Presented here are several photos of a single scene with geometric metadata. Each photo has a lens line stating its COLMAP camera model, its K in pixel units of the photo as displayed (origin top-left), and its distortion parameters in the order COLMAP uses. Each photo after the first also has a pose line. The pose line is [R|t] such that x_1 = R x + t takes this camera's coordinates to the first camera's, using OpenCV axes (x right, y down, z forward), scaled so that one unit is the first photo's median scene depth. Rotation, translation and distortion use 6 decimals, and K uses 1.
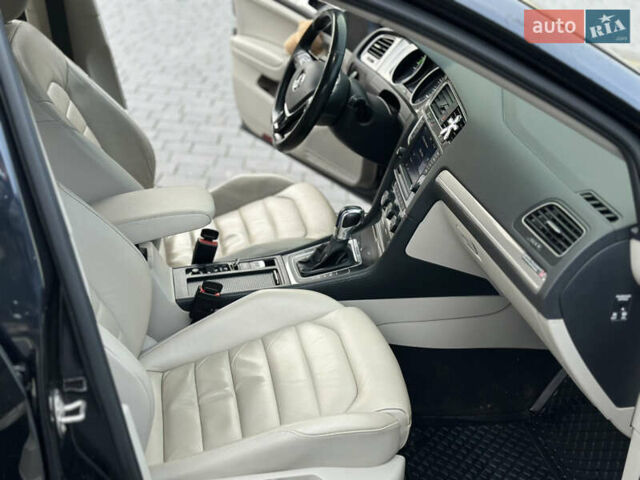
lens RADIAL K [[889.9, 0, 320.0], [0, 889.9, 240.0], [0, 0, 1]] dist [0.197960, -0.396723]
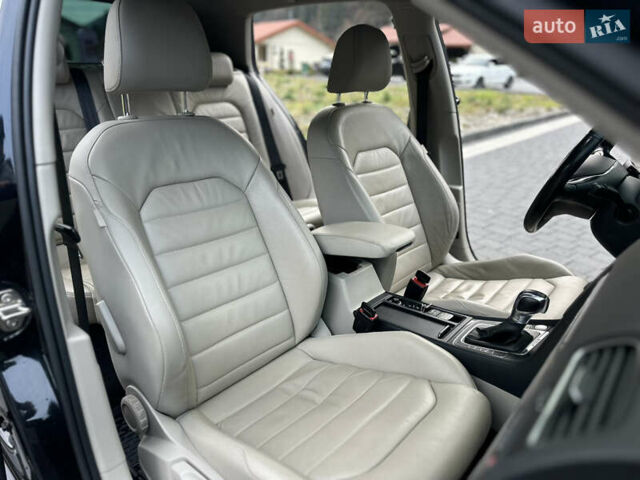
lens RADIAL K [[445.1, 0, 320.0], [0, 445.1, 240.0], [0, 0, 1]] dist [0.001698, -0.000200]
pose [[0.612775, 0.255077, -0.747958, 0.220998], [-0.330556, 0.942430, 0.050585, -0.037089], [0.717802, 0.216245, 0.661815, 0.508344]]
